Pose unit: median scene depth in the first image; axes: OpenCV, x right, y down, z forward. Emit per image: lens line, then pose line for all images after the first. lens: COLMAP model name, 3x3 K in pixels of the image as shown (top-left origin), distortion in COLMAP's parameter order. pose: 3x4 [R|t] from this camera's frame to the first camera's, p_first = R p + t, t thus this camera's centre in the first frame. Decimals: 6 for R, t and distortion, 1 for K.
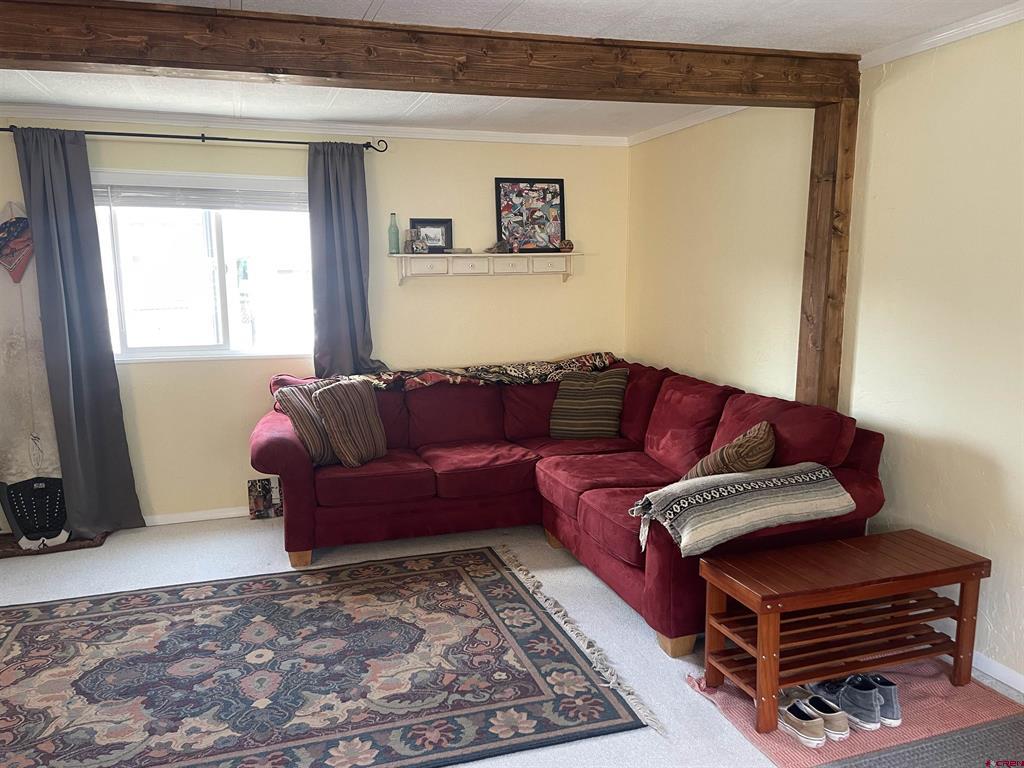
lens RADIAL K [[780.7, 0, 507.7], [0, 780.7, 386.7], [0, 0, 1]] dist [0.071381, -0.068531]
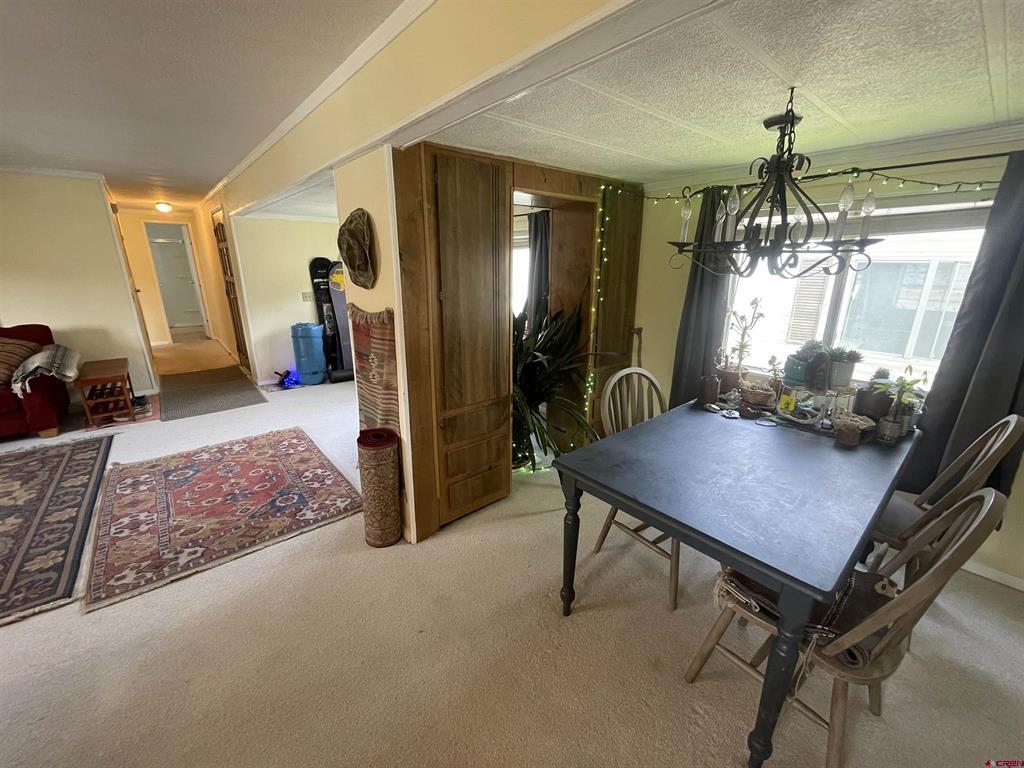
lens RADIAL K [[412.0, 0, 512.7], [0, 412.0, 385.8], [0, 0, 1]] dist [-0.002433, -0.000545]
pose [[-0.377064, -0.260817, 0.888706, -1.205429], [0.143237, 0.931566, 0.334168, -0.002771], [-0.915044, 0.253298, -0.313901, 0.114096]]
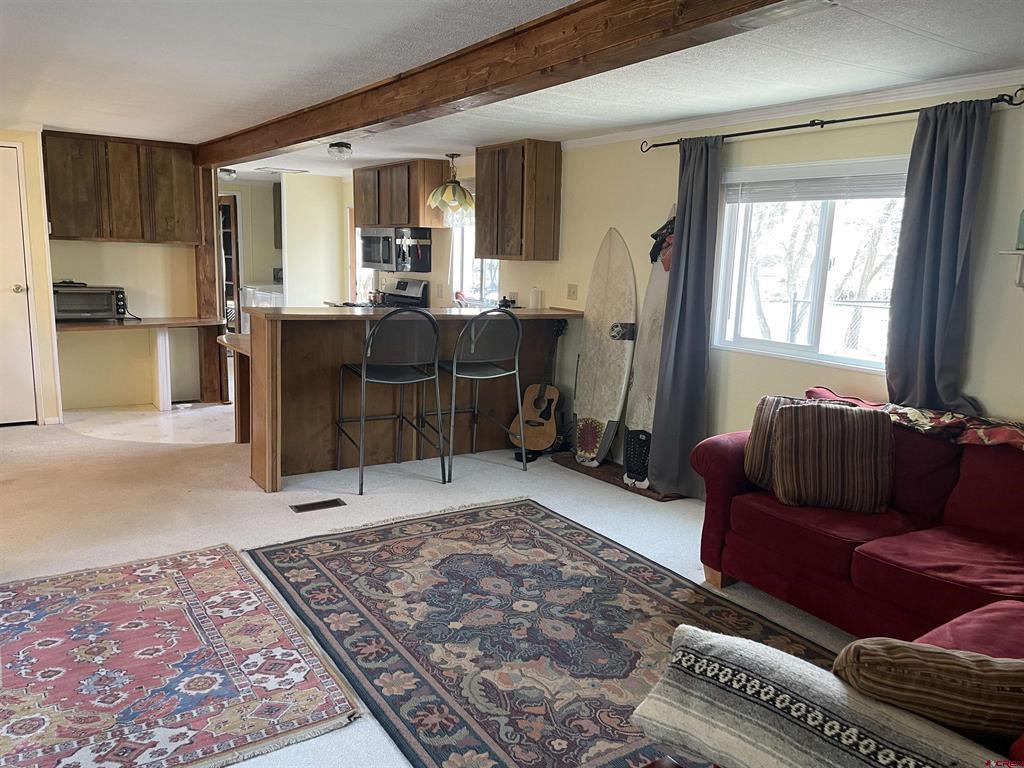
lens RADIAL K [[780.7, 0, 504.1], [0, 780.7, 391.3], [0, 0, 1]] dist [0.071381, -0.068531]
pose [[0.259353, 0.186872, -0.947531, 0.609813], [-0.185888, 0.972416, 0.140900, -0.093235], [0.947725, 0.139592, 0.286936, 0.562254]]
